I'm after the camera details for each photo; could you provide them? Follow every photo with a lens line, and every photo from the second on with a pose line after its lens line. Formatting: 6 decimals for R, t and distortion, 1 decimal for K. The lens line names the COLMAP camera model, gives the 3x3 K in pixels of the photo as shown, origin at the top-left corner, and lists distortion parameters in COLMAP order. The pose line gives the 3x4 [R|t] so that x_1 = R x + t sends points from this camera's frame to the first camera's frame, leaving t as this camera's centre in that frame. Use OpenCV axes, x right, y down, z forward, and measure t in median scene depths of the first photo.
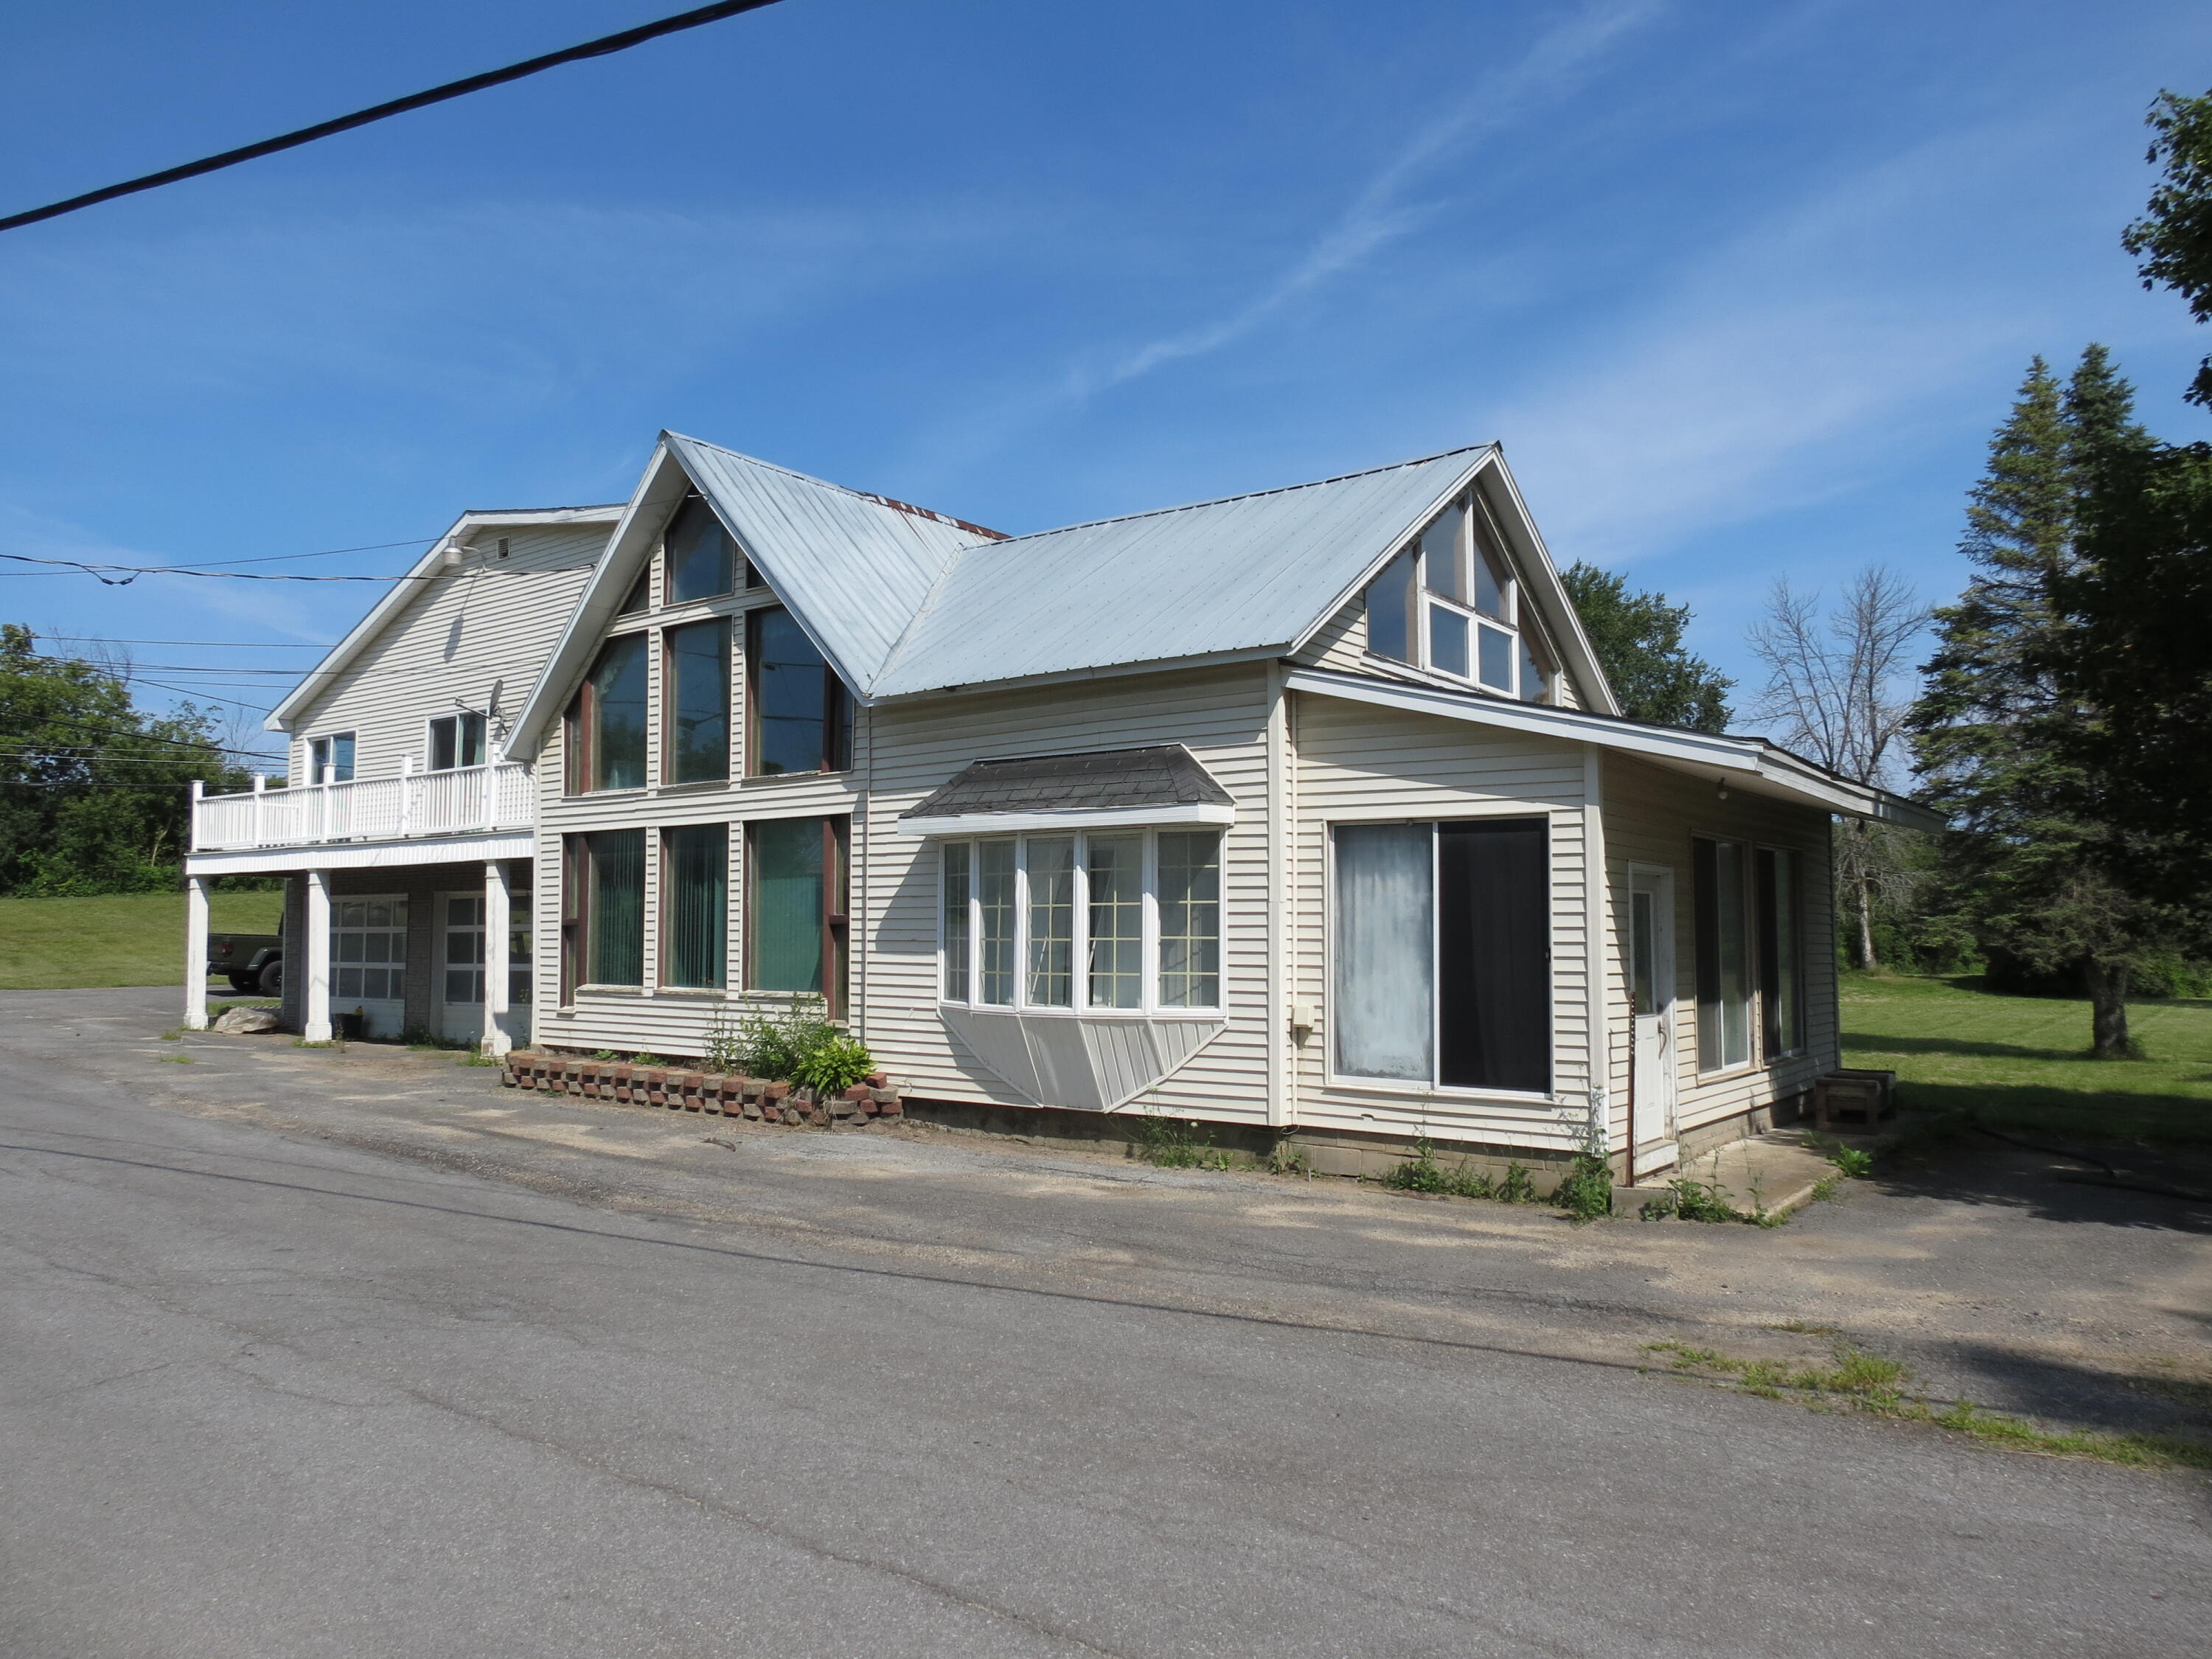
lens RADIAL K [[1570.4, 0, 1104.8], [0, 1570.4, 834.5], [0, 0, 1]] dist [-0.030530, 0.015507]
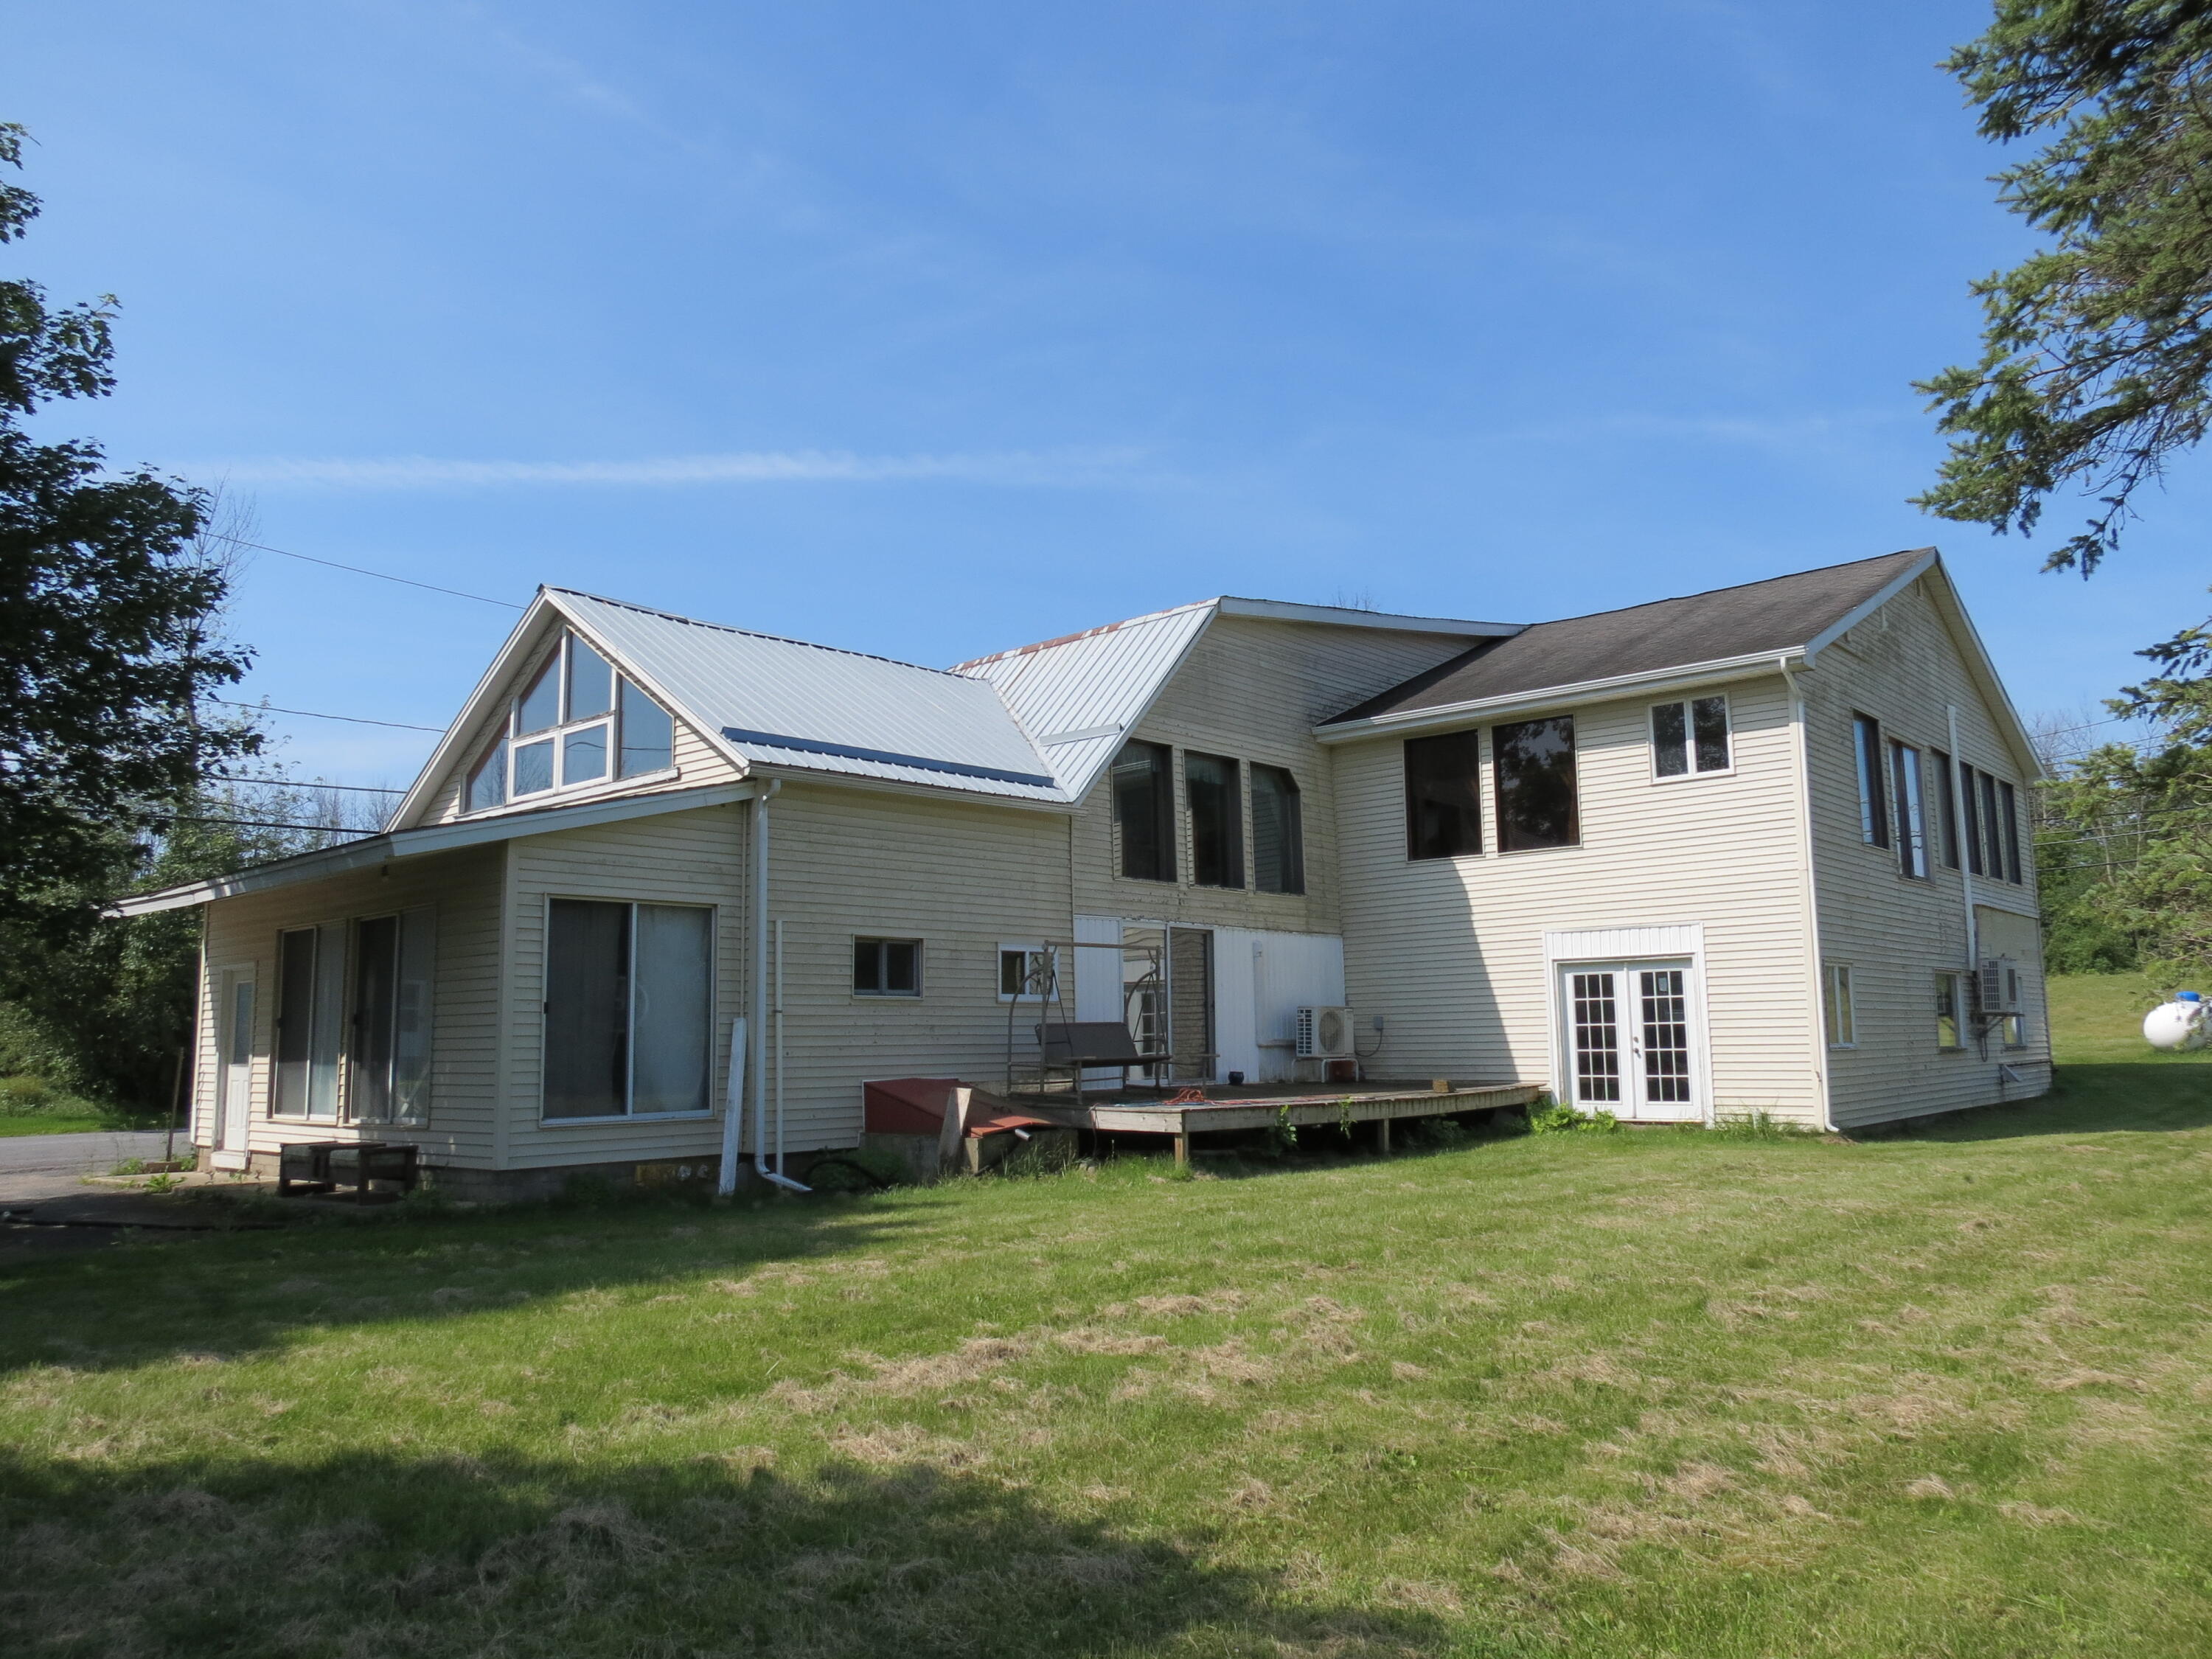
lens RADIAL K [[1570.4, 0, 1105.4], [0, 1570.4, 826.5], [0, 0, 1]] dist [-0.030530, 0.015507]
pose [[-0.092333, -0.128462, -0.987407, 1.604944], [0.075056, 0.987924, -0.135547, 0.141926], [0.992895, -0.086626, -0.081576, 1.787424]]
